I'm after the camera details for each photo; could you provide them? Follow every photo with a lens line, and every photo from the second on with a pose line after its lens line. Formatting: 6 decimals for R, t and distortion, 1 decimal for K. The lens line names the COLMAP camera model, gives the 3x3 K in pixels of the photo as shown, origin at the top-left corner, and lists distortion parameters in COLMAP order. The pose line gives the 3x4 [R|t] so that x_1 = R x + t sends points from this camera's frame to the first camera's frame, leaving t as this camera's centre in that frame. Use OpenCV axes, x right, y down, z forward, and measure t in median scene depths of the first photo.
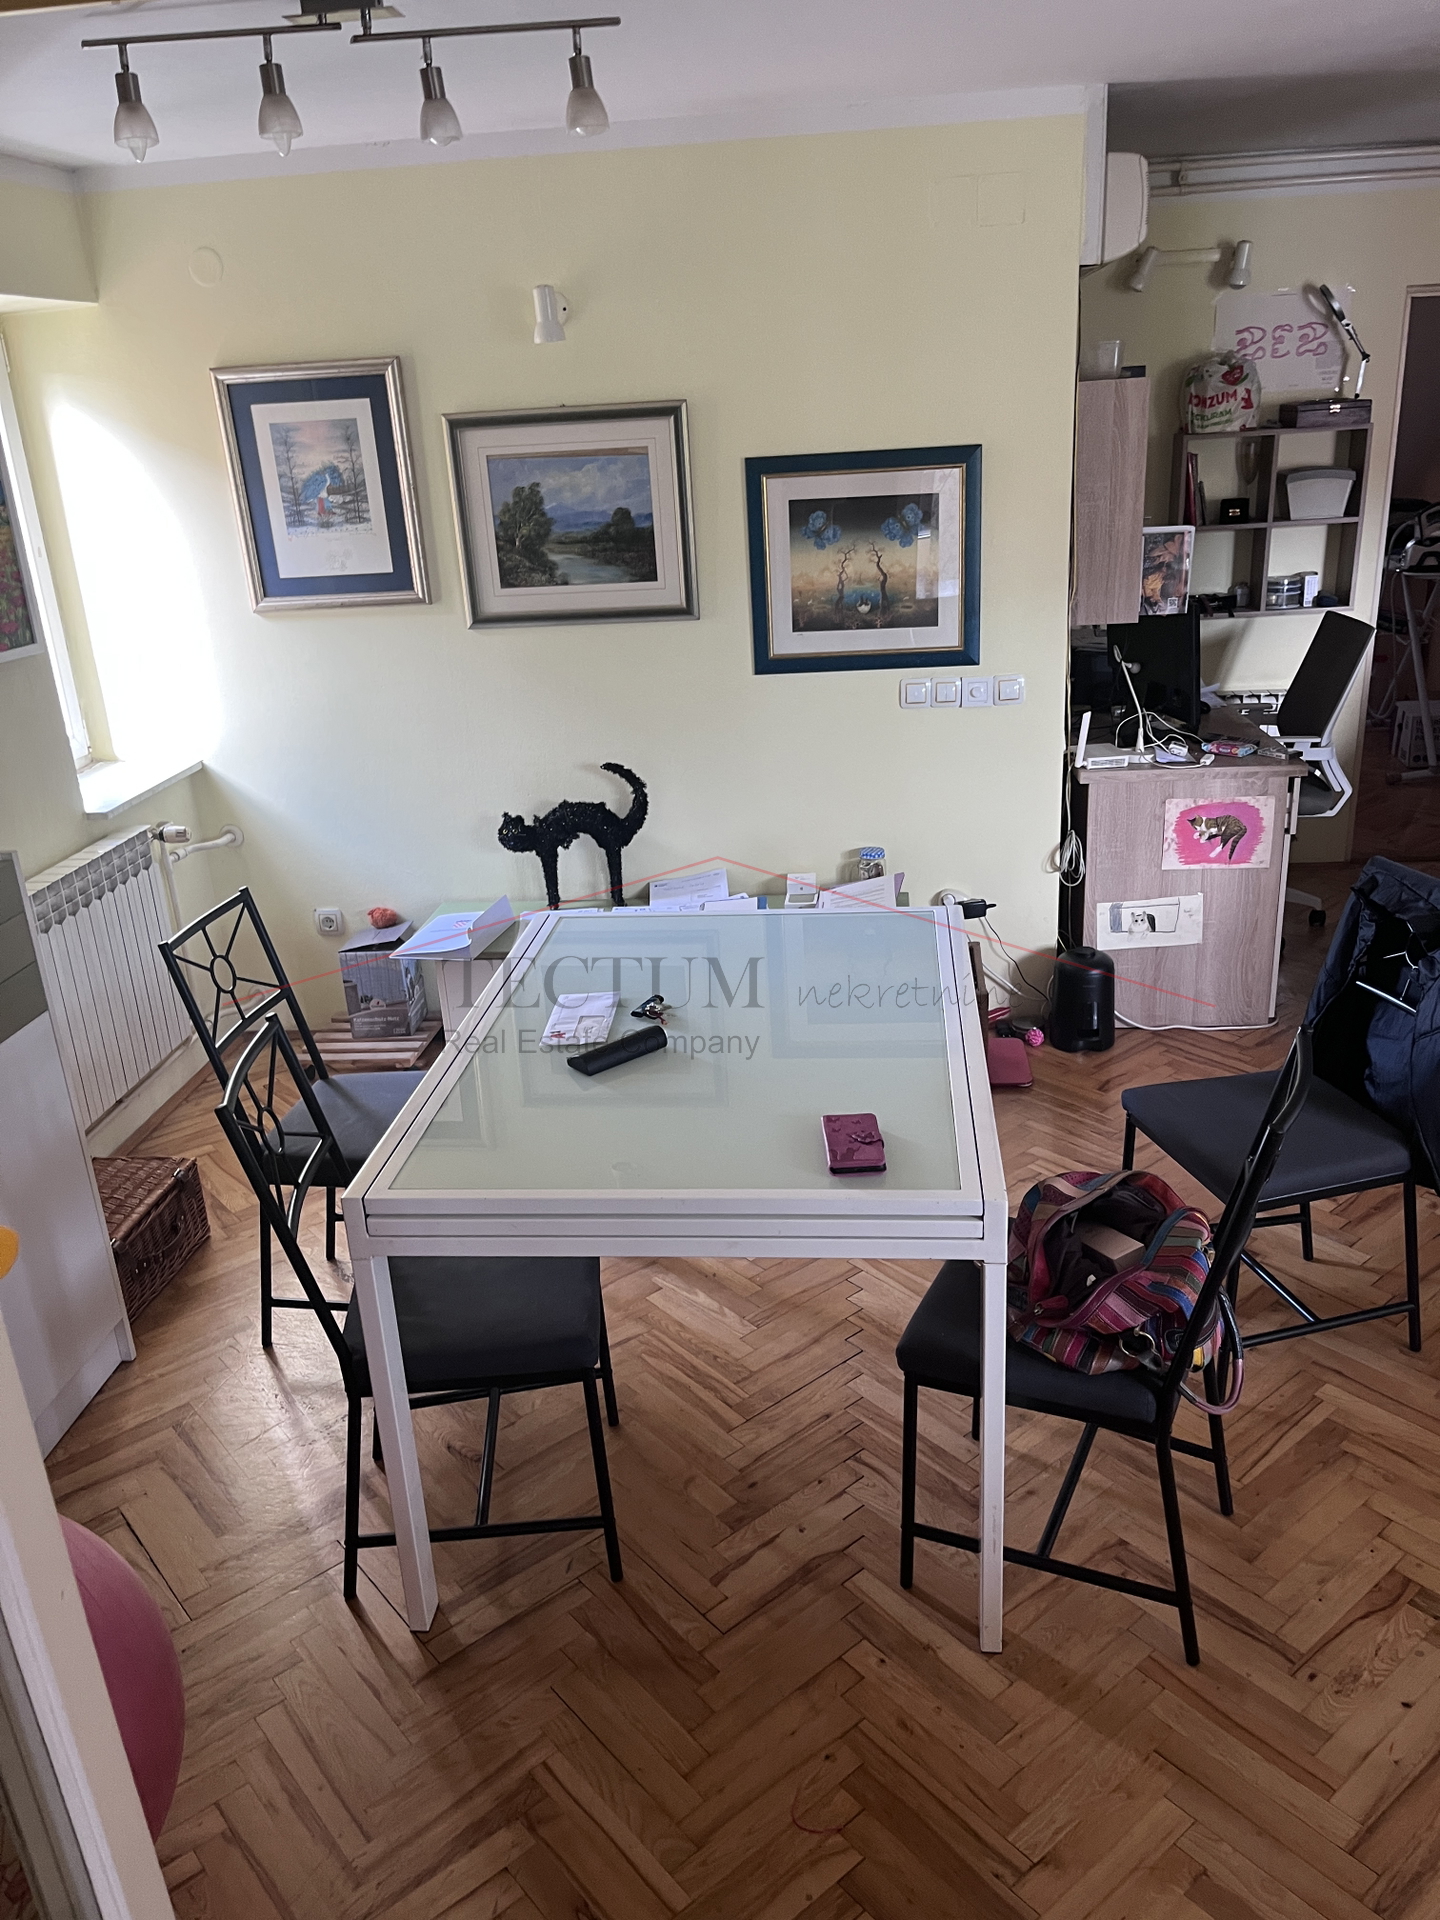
lens RADIAL K [[1460.3, 0, 722.3], [0, 1460.3, 966.9], [0, 0, 1]] dist [0.053679, -0.071052]
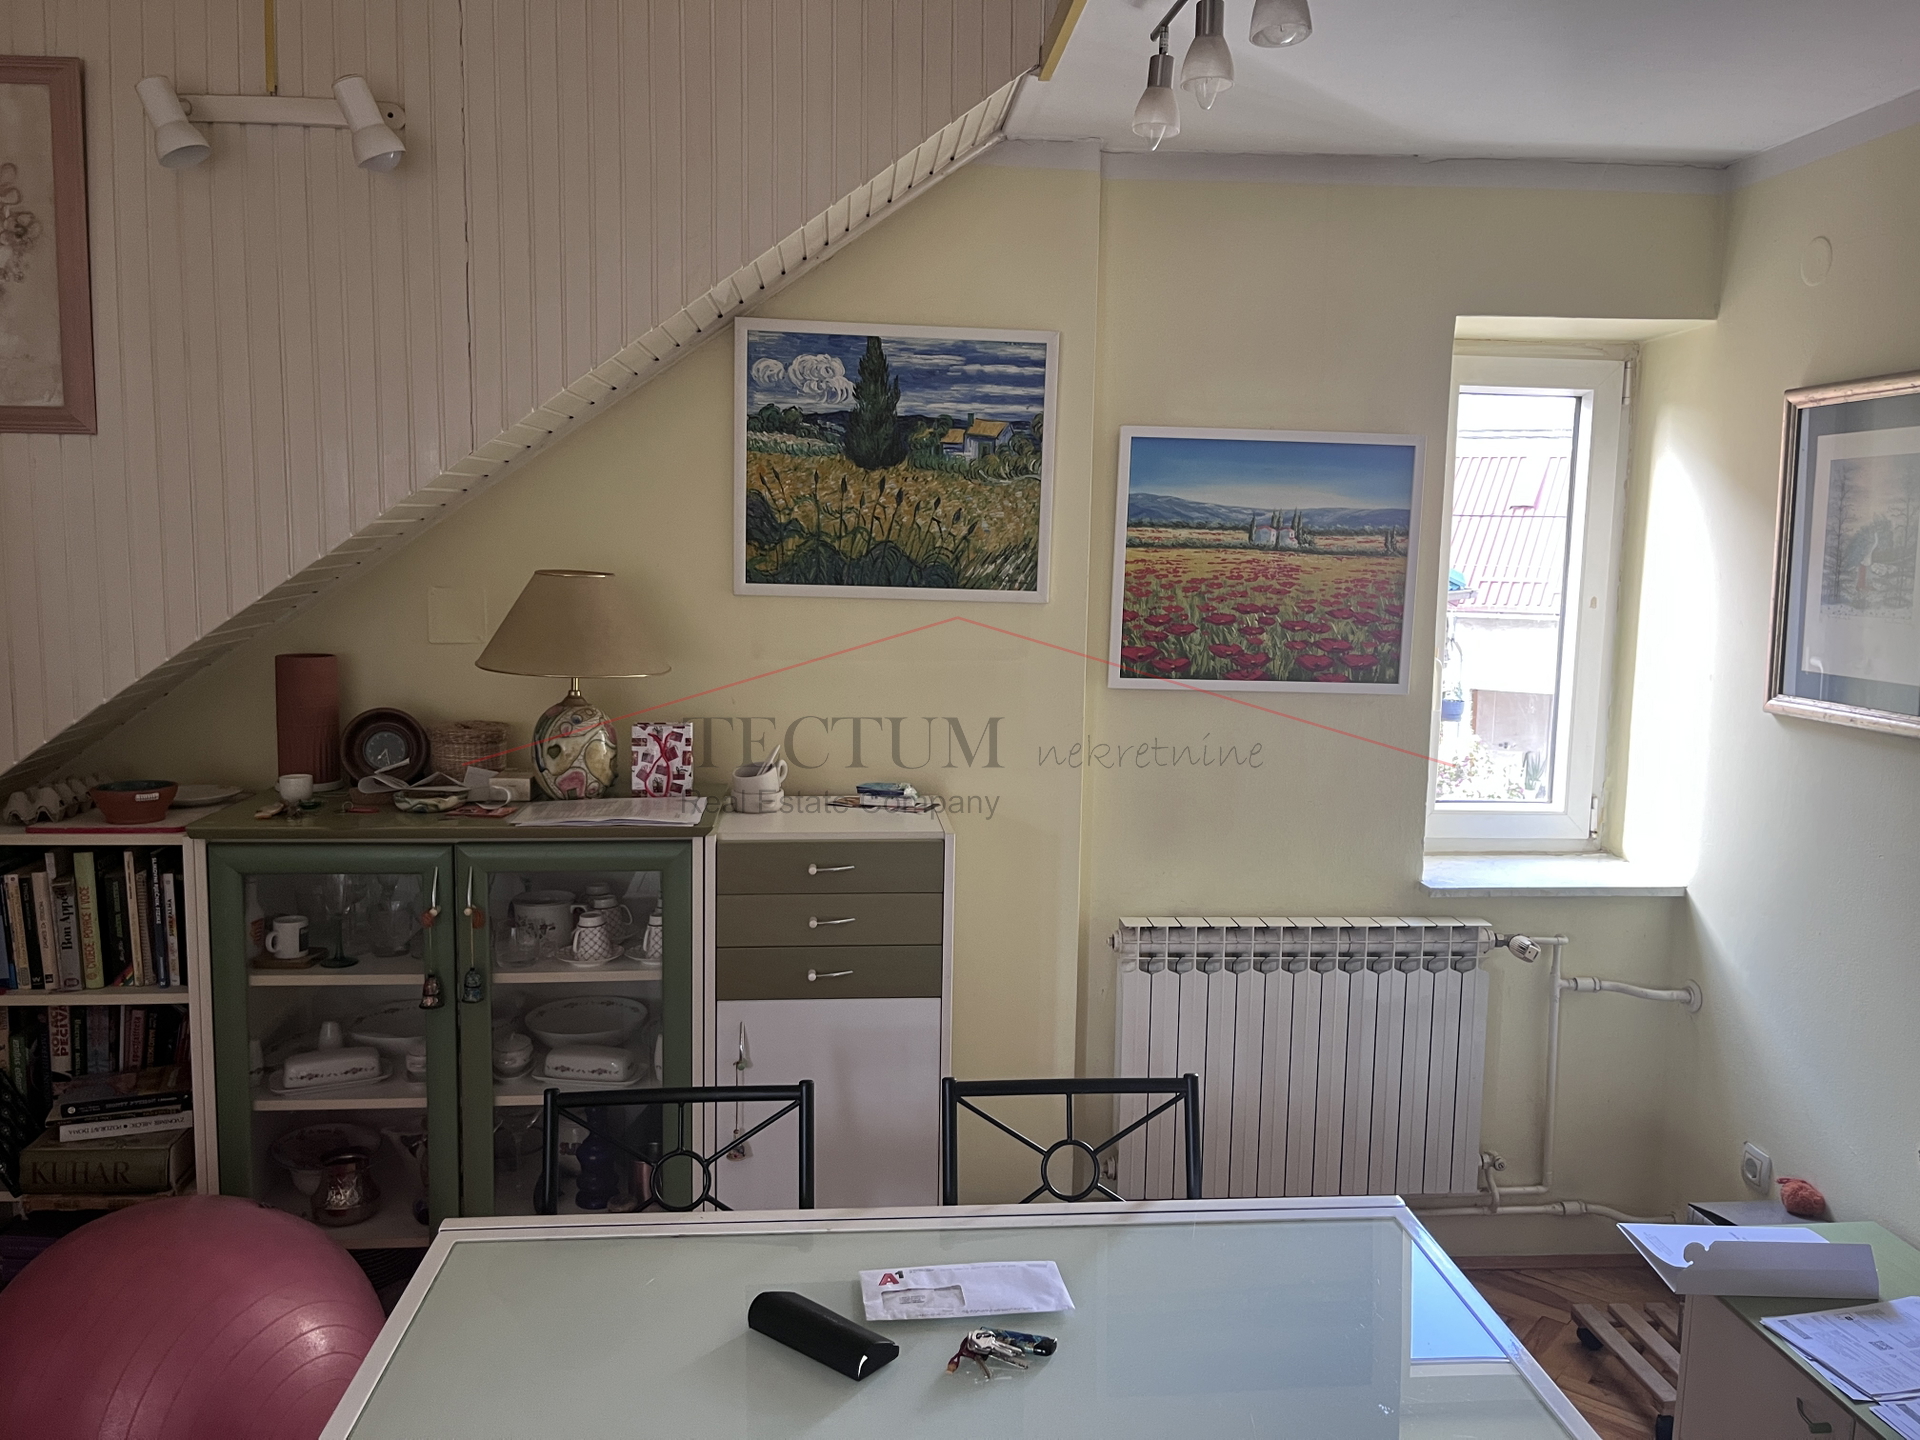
lens RADIAL K [[1460.3, 0, 958.3], [0, 1460.3, 708.2], [0, 0, 1]] dist [0.053679, -0.071052]
pose [[0.161667, 0.173370, -0.971497, 0.323318], [-0.368836, 0.923718, 0.103465, -0.177094], [0.915327, 0.341597, 0.213279, 0.503980]]
